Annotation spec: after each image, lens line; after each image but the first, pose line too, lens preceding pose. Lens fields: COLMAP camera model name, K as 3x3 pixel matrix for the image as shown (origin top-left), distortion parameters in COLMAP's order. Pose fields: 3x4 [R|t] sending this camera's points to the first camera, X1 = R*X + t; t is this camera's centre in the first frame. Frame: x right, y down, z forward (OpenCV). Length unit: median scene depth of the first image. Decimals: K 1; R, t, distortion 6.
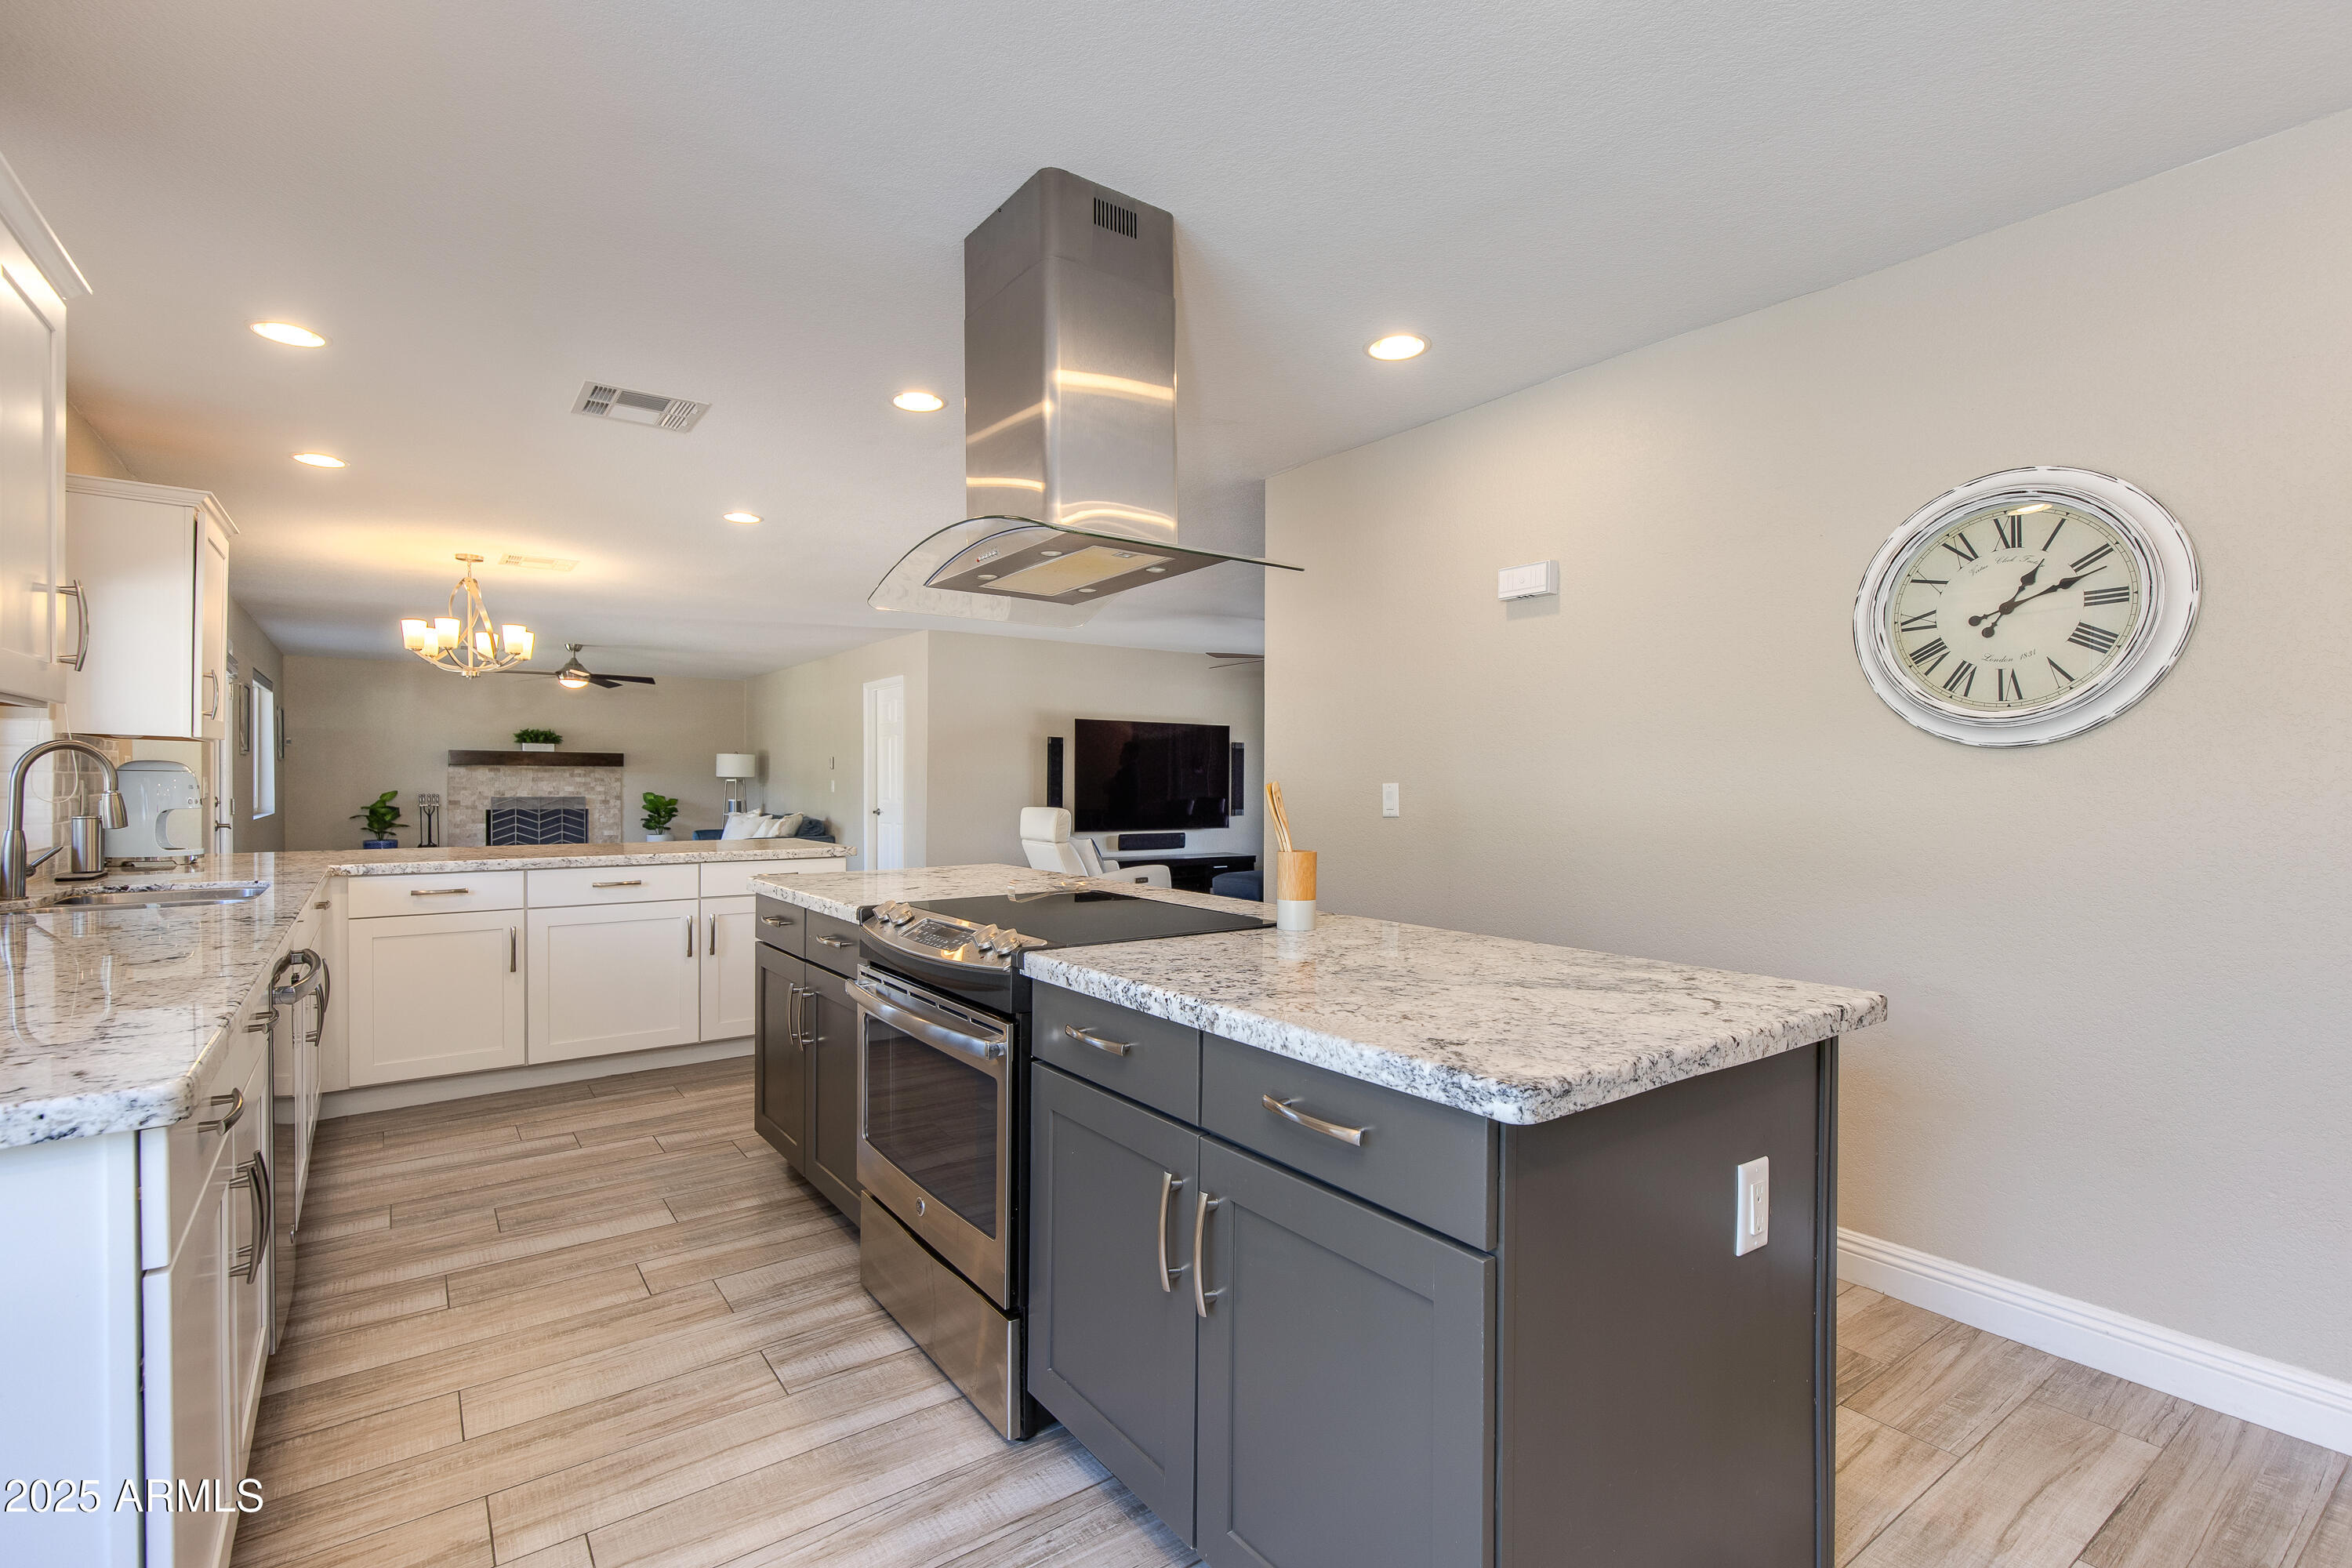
lens RADIAL K [[1121.1, 0, 1180.9], [0, 1121.1, 784.0], [0, 0, 1]] dist [-0.000148, 0.000039]
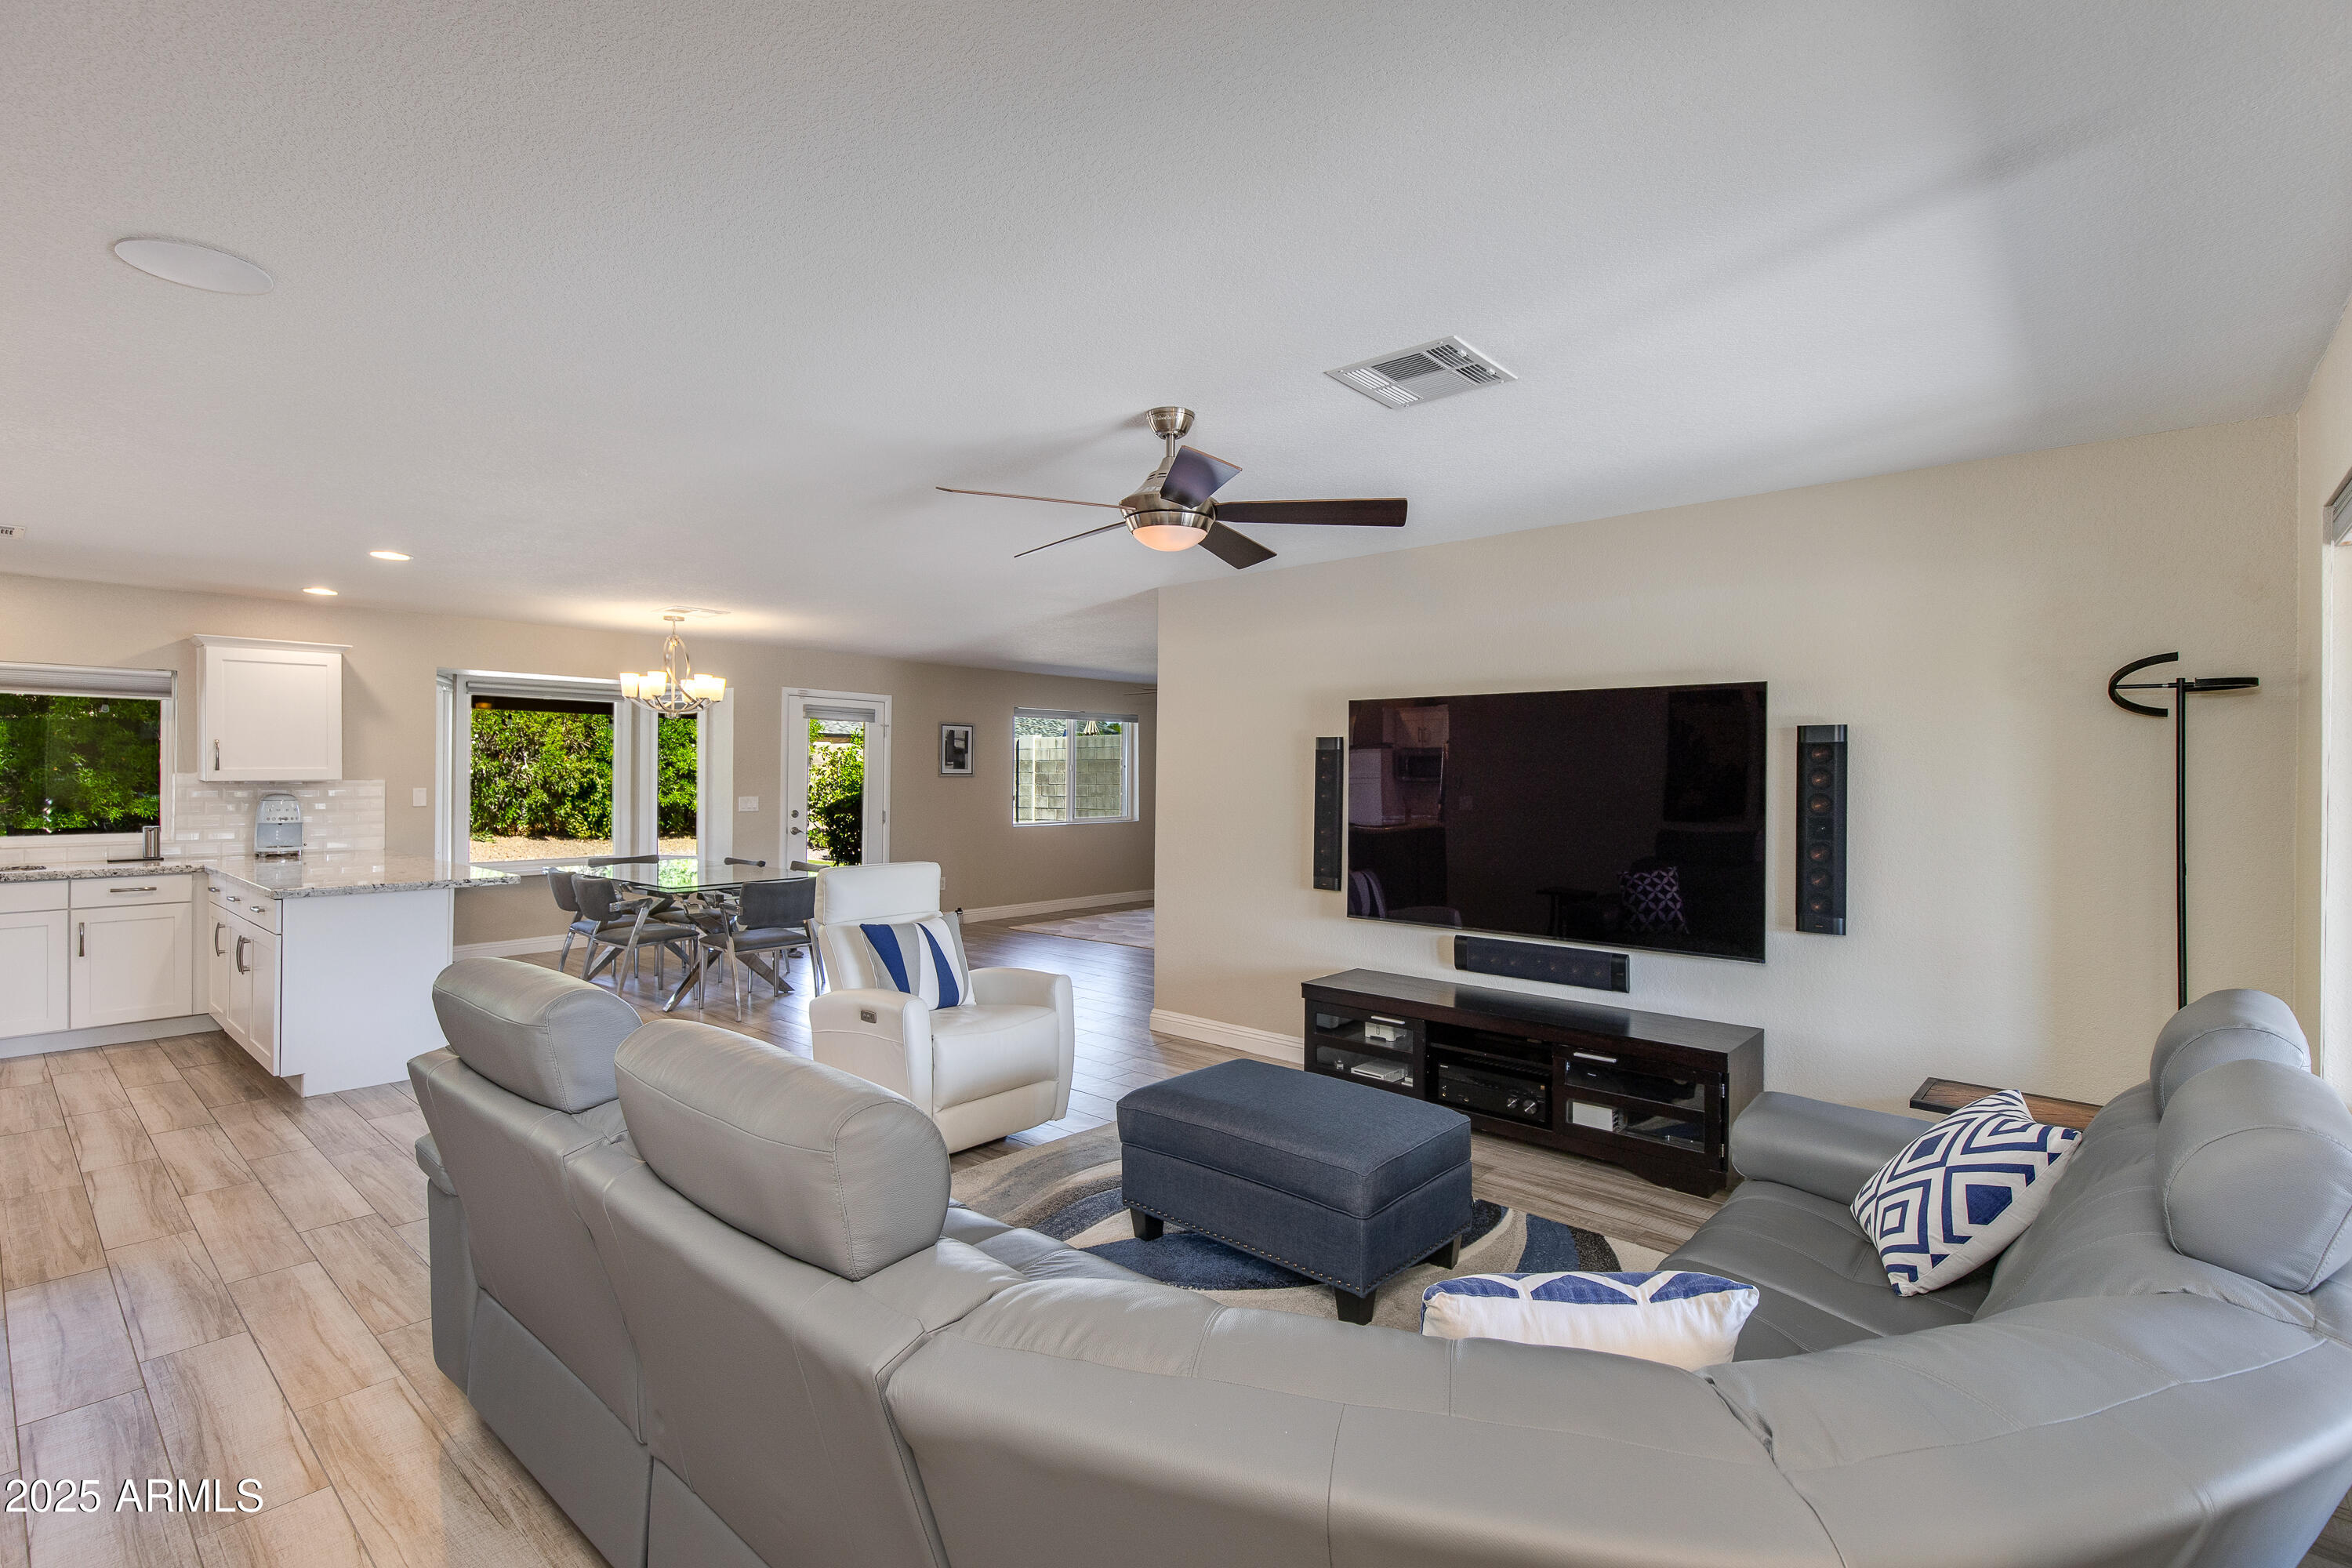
lens RADIAL K [[1080.4, 0, 1169.0], [0, 1080.4, 767.6], [0, 0, 1]] dist [0.005561, 0.000021]
pose [[0.227222, -0.011793, -0.973772, 0.909602], [-0.008210, 0.999868, -0.014025, -0.045775], [0.973808, 0.011181, 0.227095, 1.967173]]
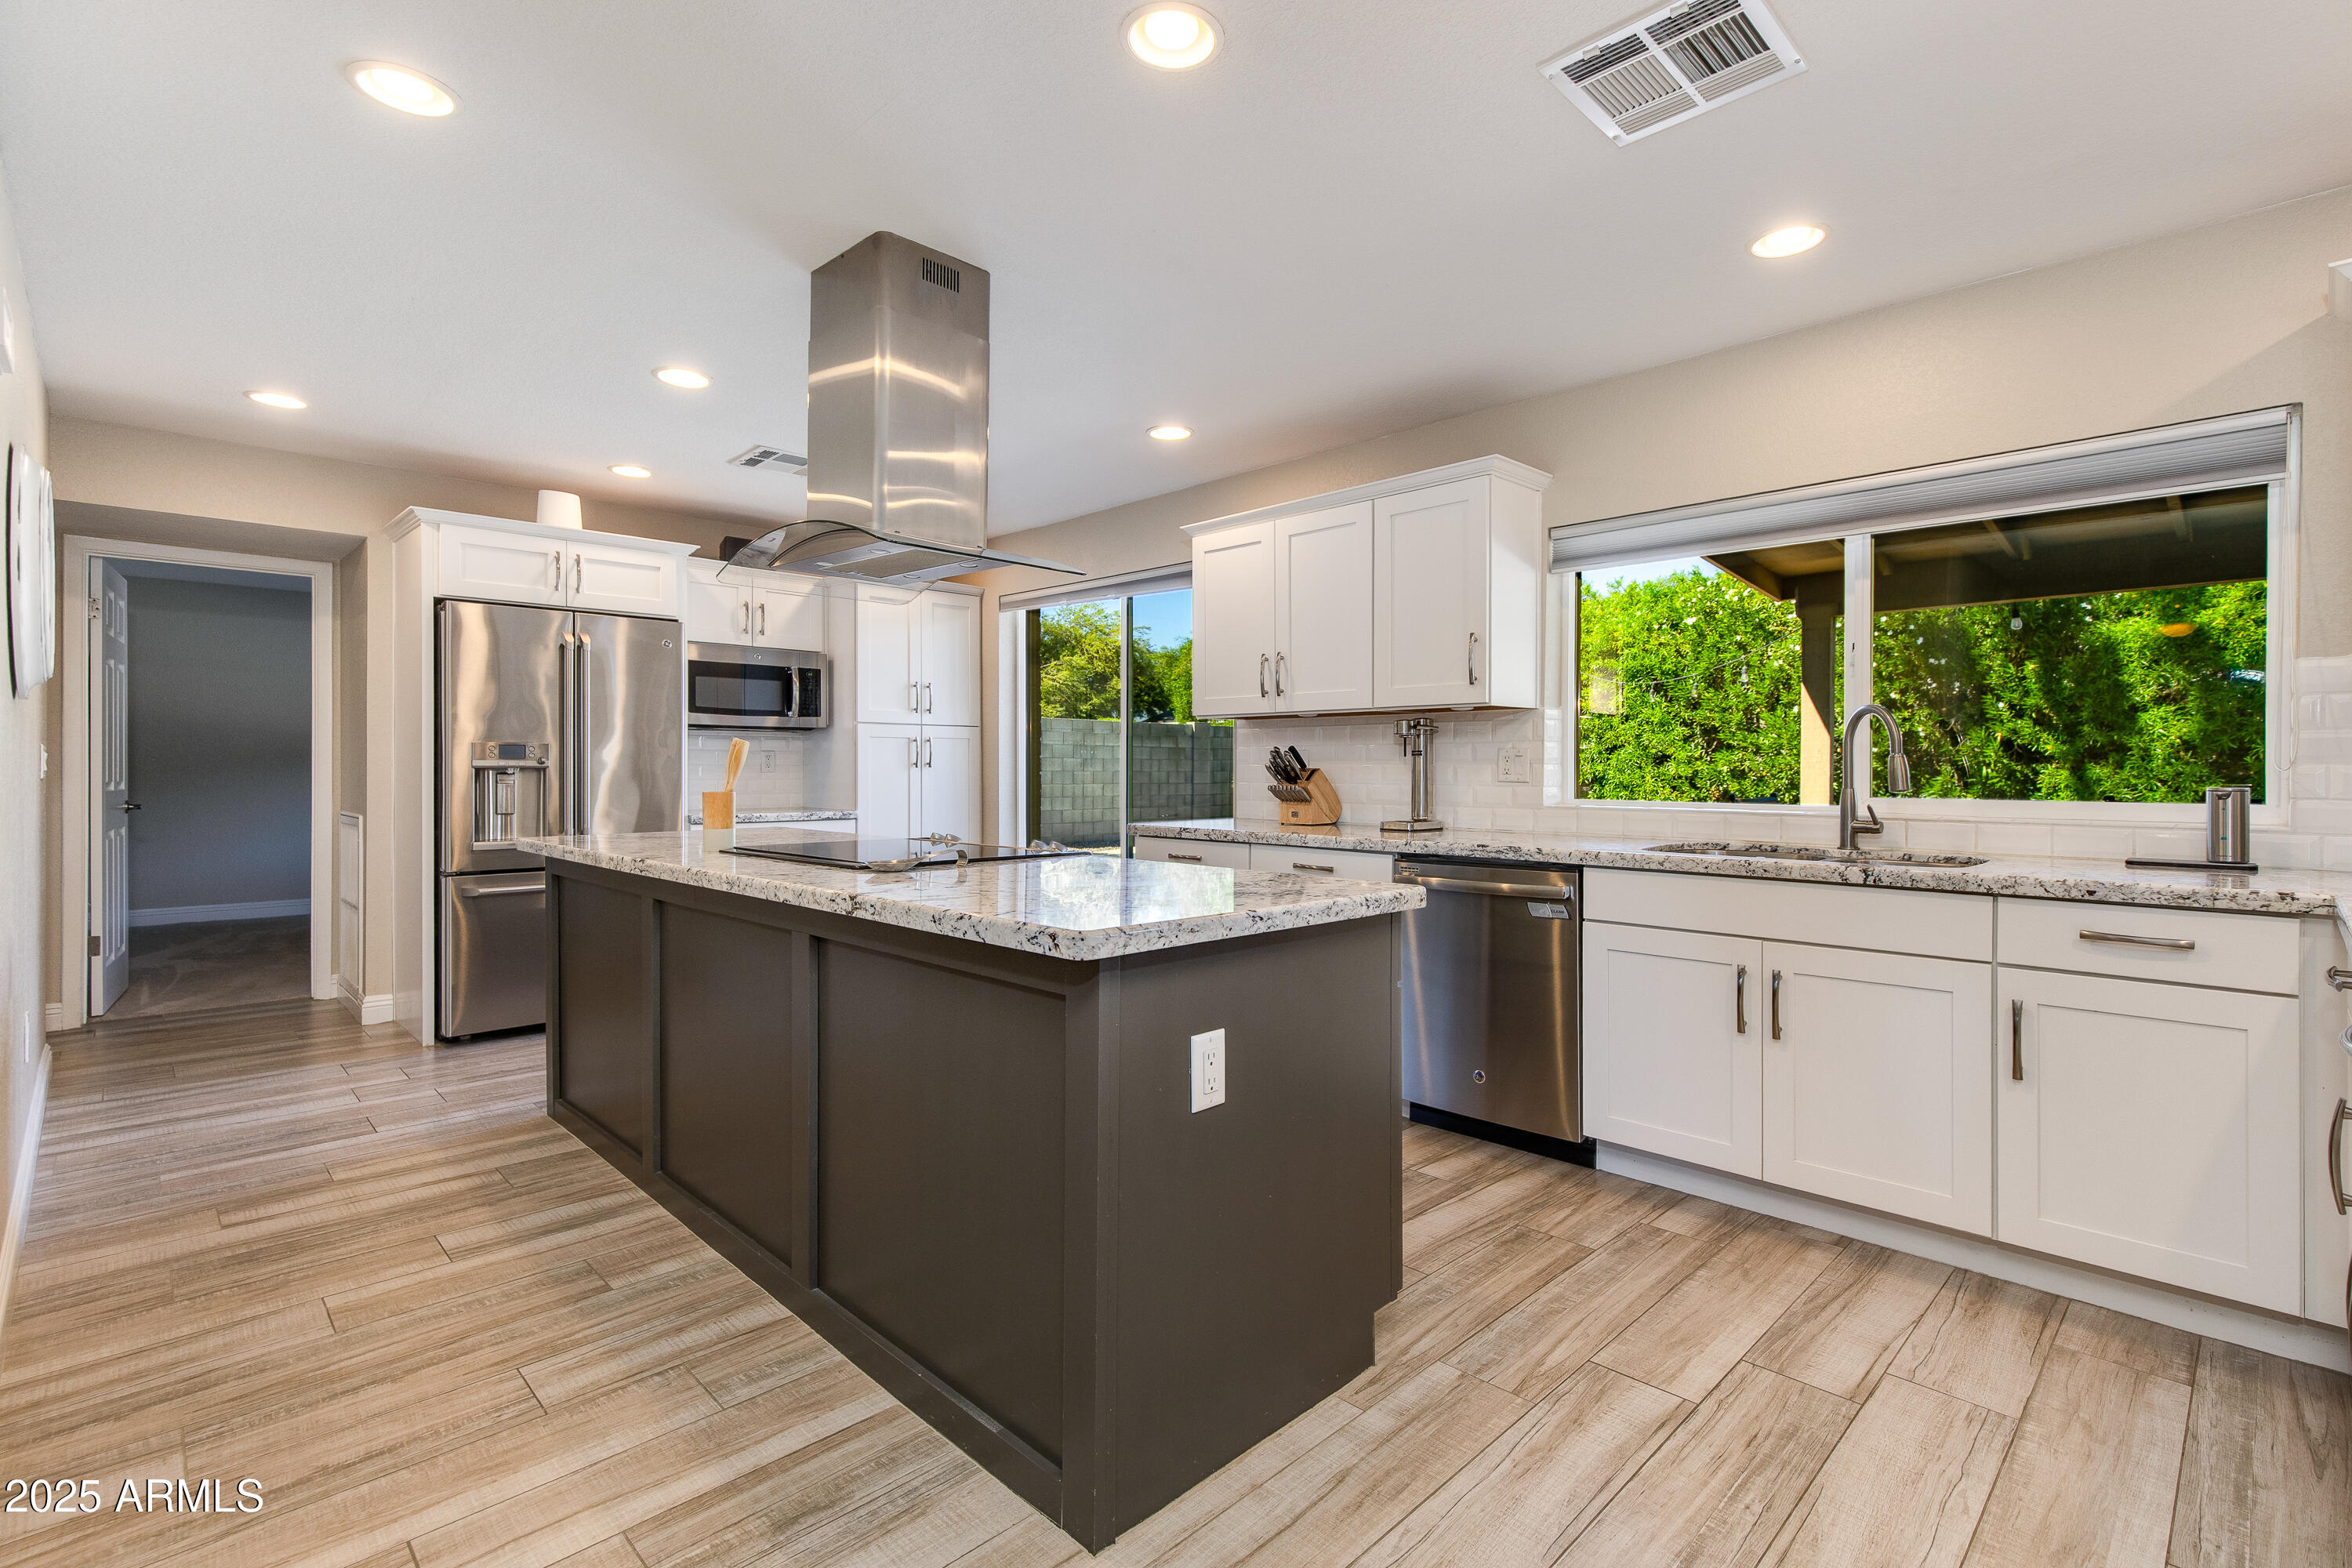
lens RADIAL K [[1080.4, 0, 1156.0], [0, 1080.4, 768.9], [0, 0, 1]] dist [0.005561, 0.000021]
pose [[-0.990916, -0.003914, -0.134428, -0.148871], [-0.005014, 0.999957, 0.007845, 0.011655], [0.134391, 0.008447, -0.990892, 1.485268]]
